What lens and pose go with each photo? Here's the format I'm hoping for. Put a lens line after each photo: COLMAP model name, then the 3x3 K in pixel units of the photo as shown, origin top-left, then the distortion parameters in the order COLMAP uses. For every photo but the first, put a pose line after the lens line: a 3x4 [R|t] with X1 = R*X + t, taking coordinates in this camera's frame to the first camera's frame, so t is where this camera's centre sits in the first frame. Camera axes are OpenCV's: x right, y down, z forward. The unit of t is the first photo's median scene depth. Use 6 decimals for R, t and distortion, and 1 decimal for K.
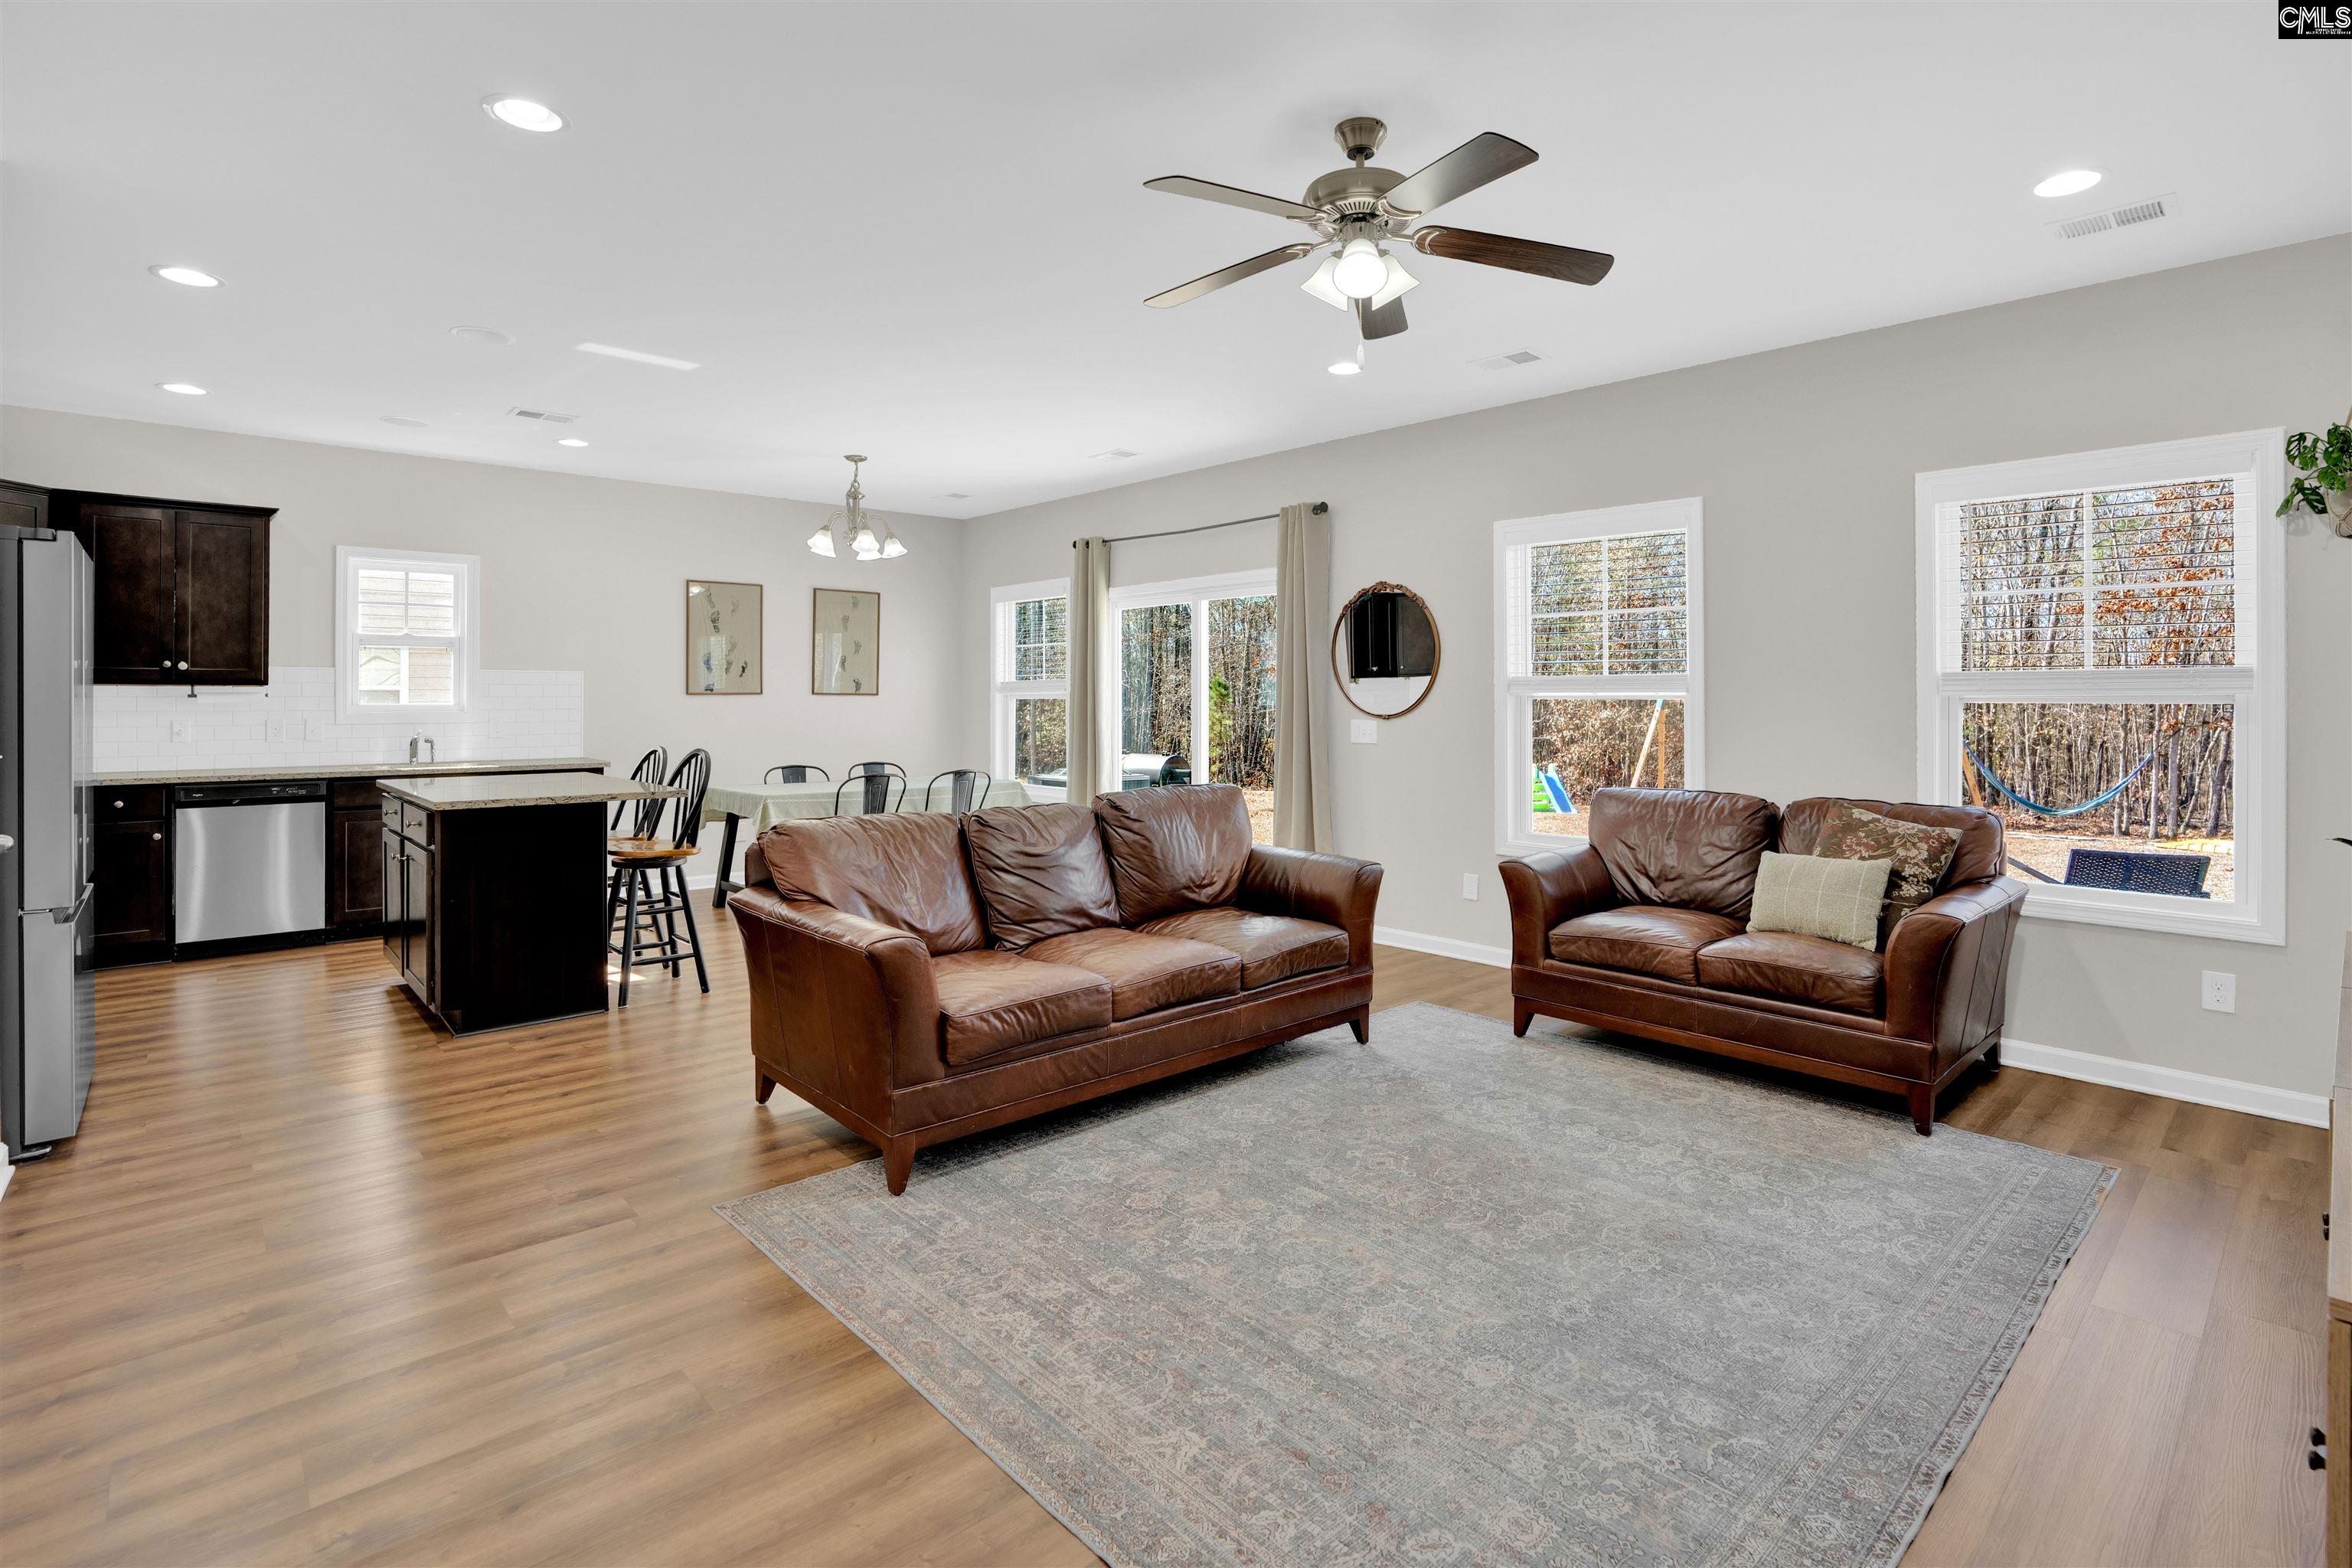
lens RADIAL K [[1082.0, 0, 1164.3], [0, 1082.0, 713.7], [0, 0, 1]] dist [-0.002295, -0.000143]
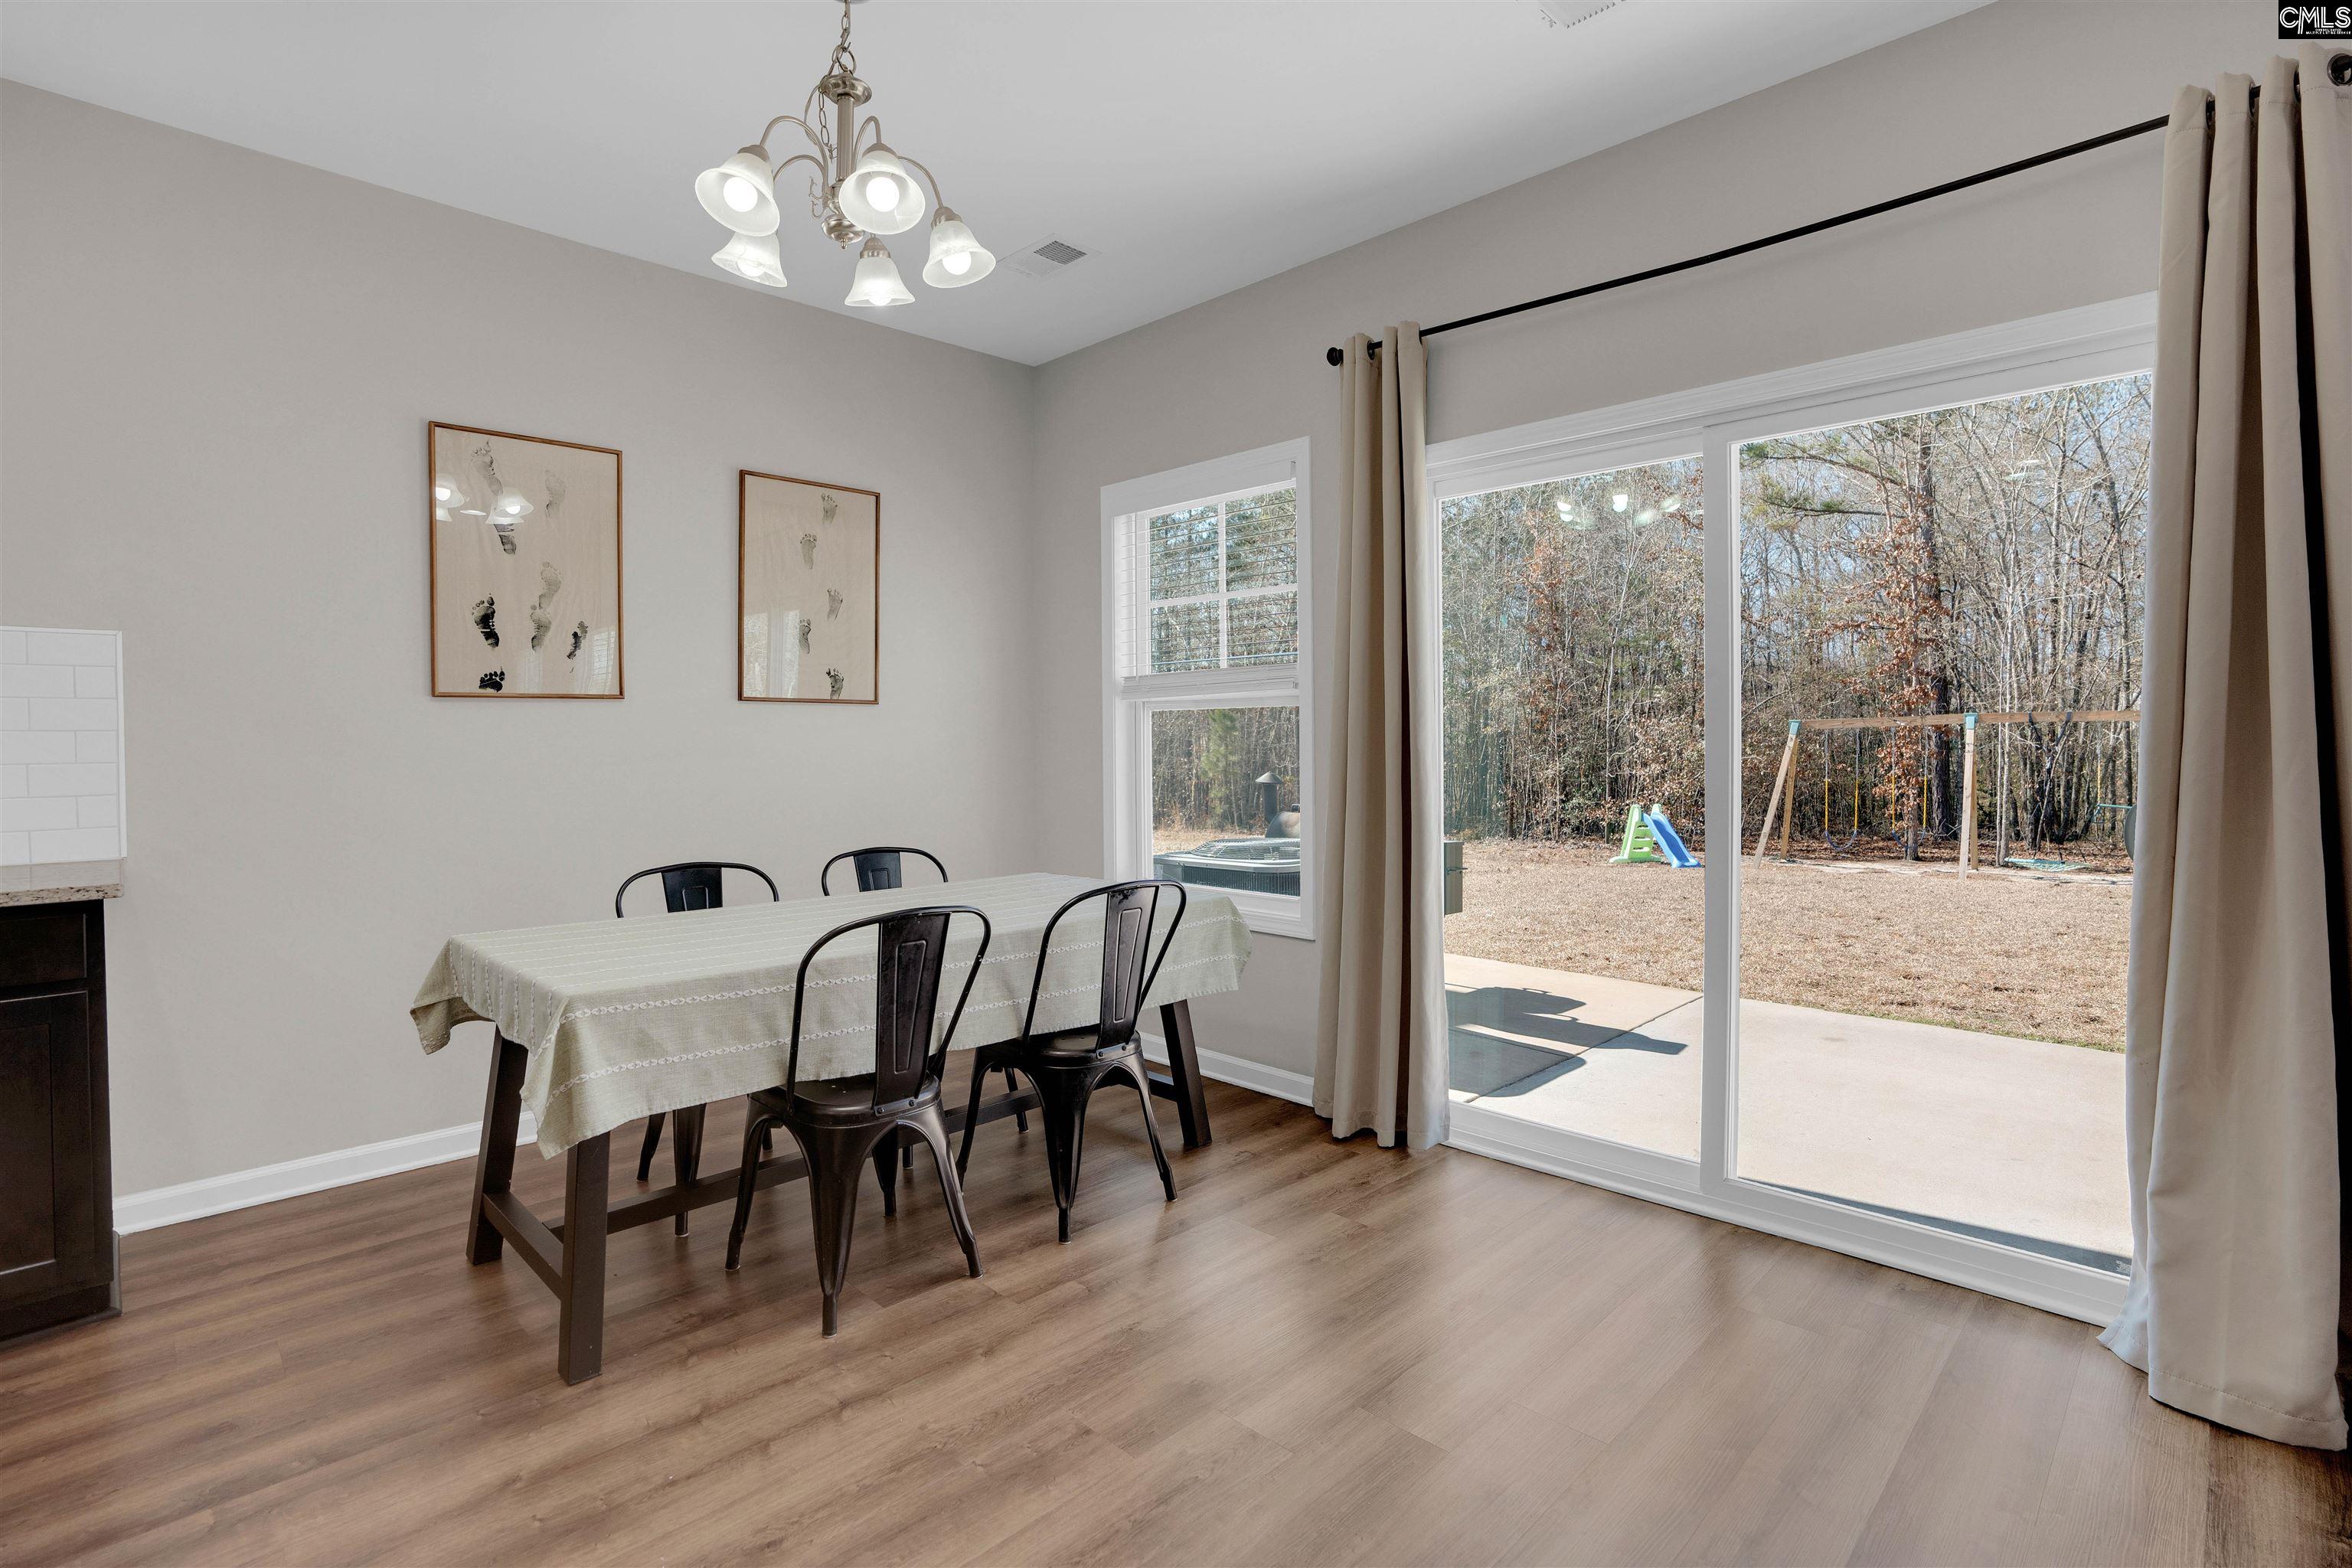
lens RADIAL K [[1082.0, 0, 1175.3], [0, 1082.0, 774.5], [0, 0, 1]] dist [-0.002295, -0.000143]
pose [[0.998759, -0.006447, 0.049388, -0.170906], [0.005261, 0.999696, 0.024106, 0.004411], [-0.049528, -0.023816, 0.998489, 0.557122]]
